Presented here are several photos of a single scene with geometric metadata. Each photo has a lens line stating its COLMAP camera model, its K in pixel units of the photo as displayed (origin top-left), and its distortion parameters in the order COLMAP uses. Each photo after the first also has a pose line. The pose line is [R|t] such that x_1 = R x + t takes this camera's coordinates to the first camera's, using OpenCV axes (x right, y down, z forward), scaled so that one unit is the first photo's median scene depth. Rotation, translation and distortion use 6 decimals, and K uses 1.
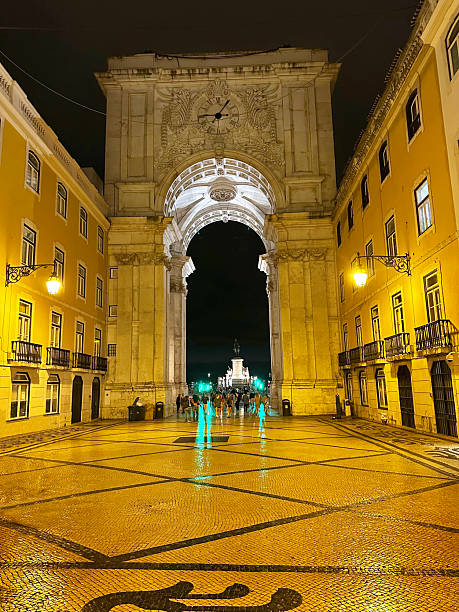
lens RADIAL K [[428.7, 0, 230.8], [0, 428.7, 309.1], [0, 0, 1]] dist [0.221721, -0.309998]
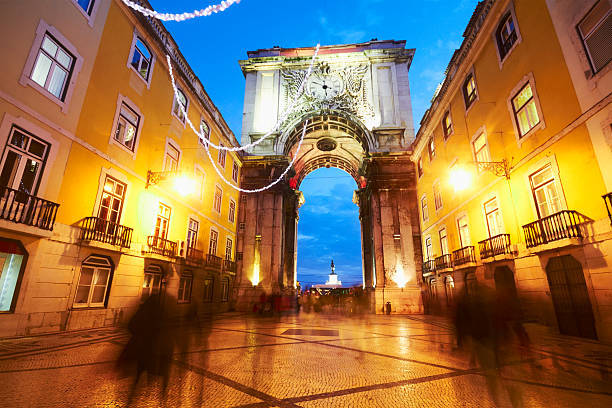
lens RADIAL K [[281.6, 0, 307.8], [0, 281.6, 214.9], [0, 0, 1]] dist [0.002054, 0.000185]
pose [[0.997400, 0.009988, -0.071371, -0.026943], [-0.017035, 0.994958, -0.098830, 0.084314], [0.070024, 0.099789, 0.992542, 0.299853]]
